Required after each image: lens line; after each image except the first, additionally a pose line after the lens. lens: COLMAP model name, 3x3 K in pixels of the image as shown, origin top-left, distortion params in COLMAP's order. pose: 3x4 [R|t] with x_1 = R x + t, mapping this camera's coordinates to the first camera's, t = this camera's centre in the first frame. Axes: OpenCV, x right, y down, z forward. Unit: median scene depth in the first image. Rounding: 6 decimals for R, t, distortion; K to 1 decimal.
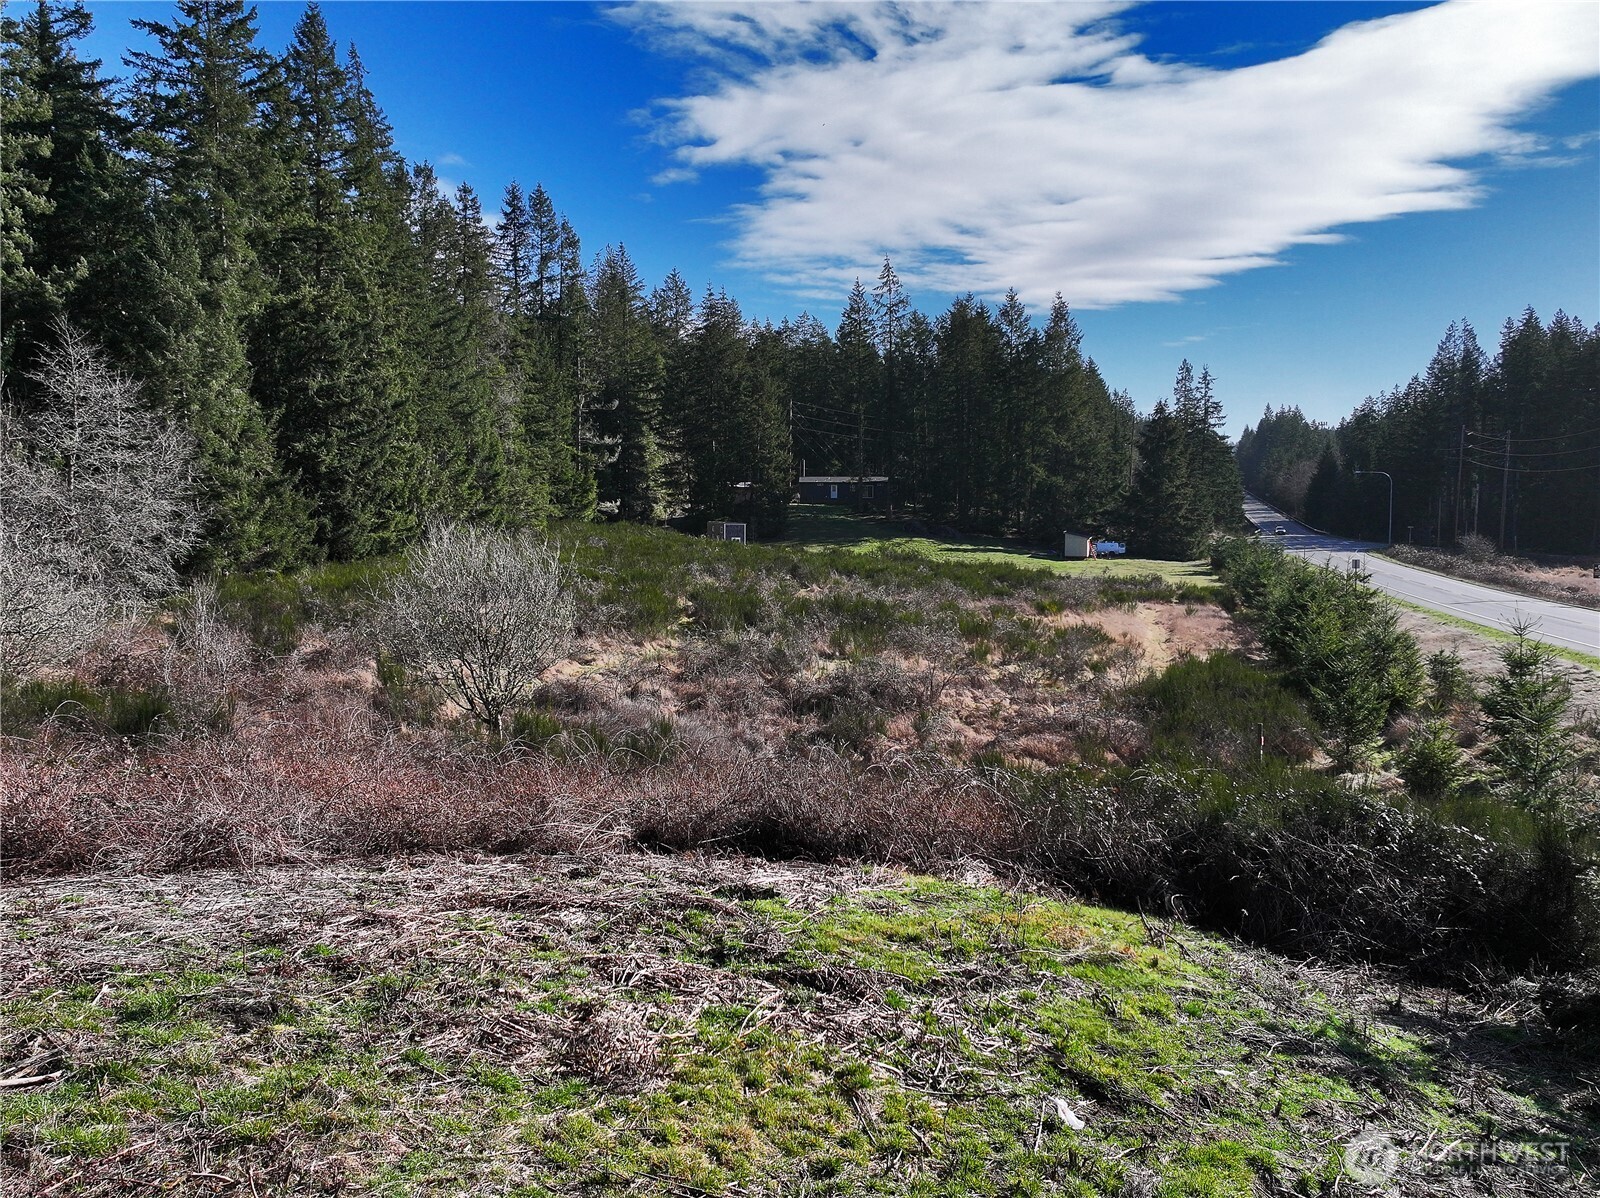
lens RADIAL K [[1283.2, 0, 812.1], [0, 1283.2, 594.3], [0, 0, 1]] dist [0.005377, 0.003430]
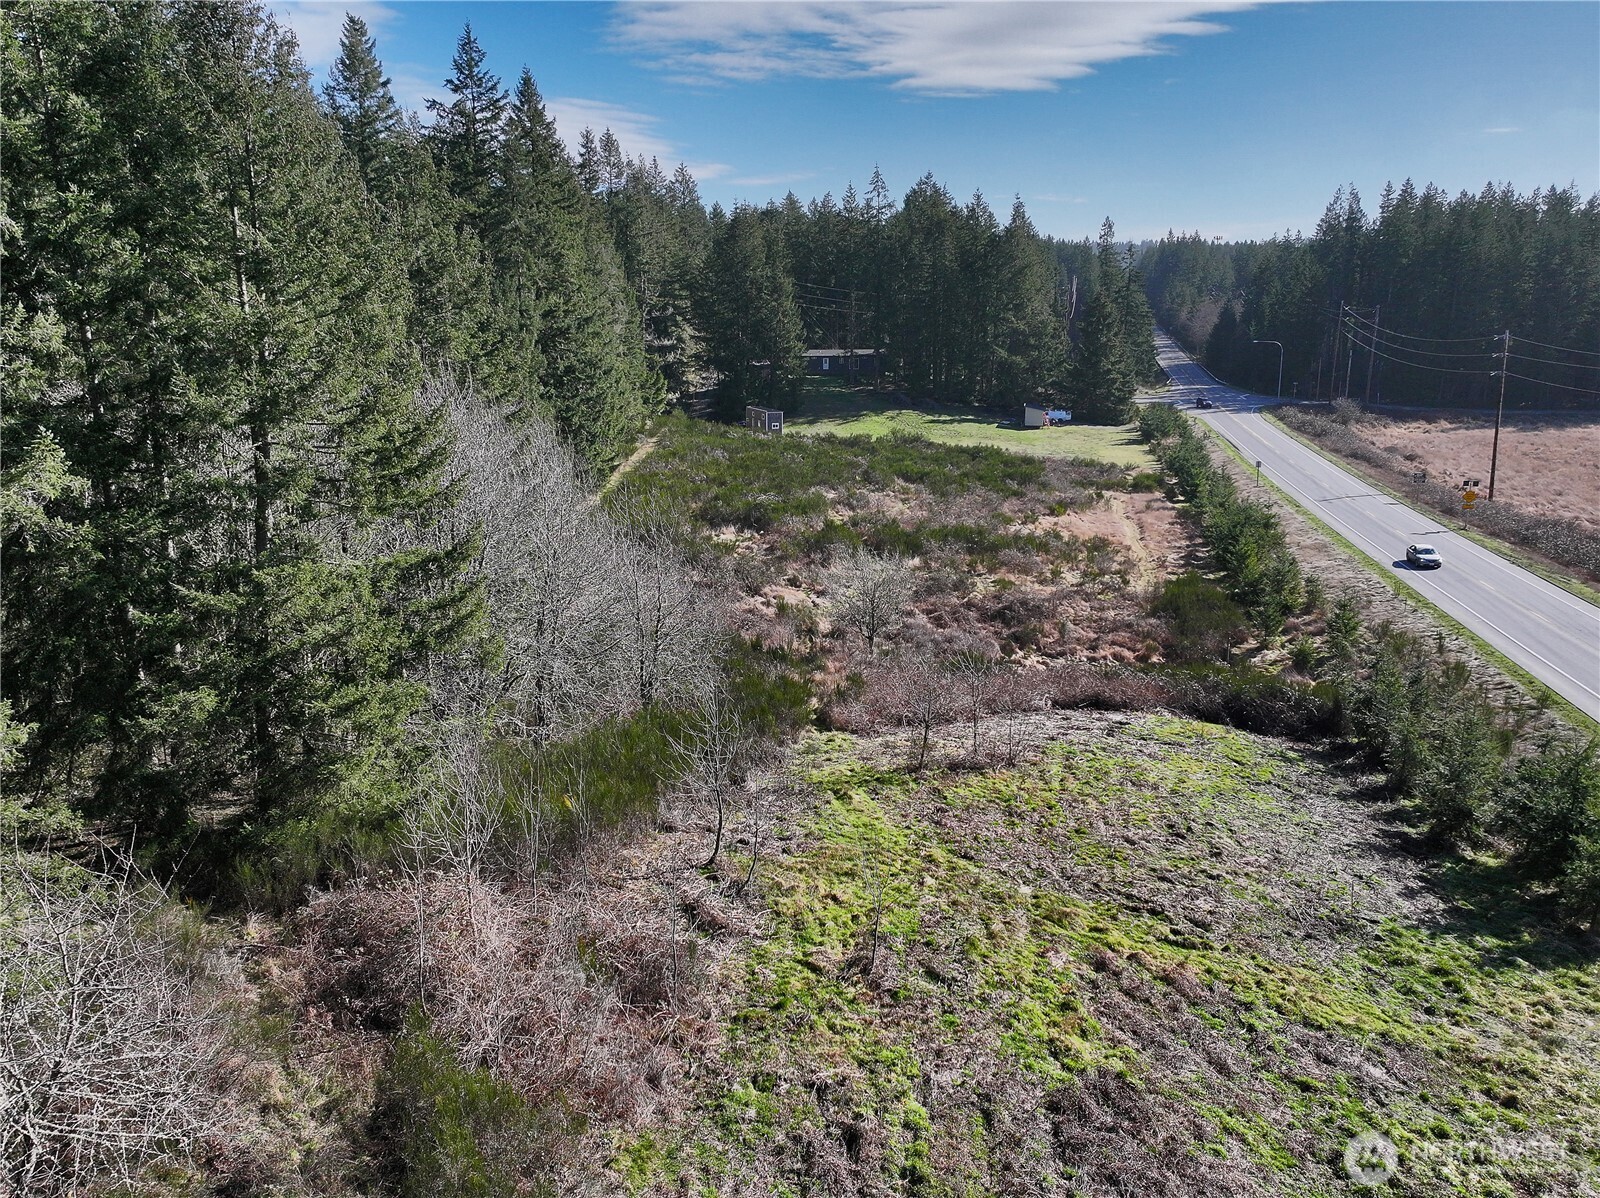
lens RADIAL K [[1283.2, 0, 790.2], [0, 1283.2, 599.6], [0, 0, 1]] dist [0.005377, 0.003430]
pose [[0.997515, -0.022751, 0.066678, -0.113787], [0.011598, 0.986540, 0.163109, -0.066925], [-0.069491, -0.161931, 0.984352, -0.229916]]
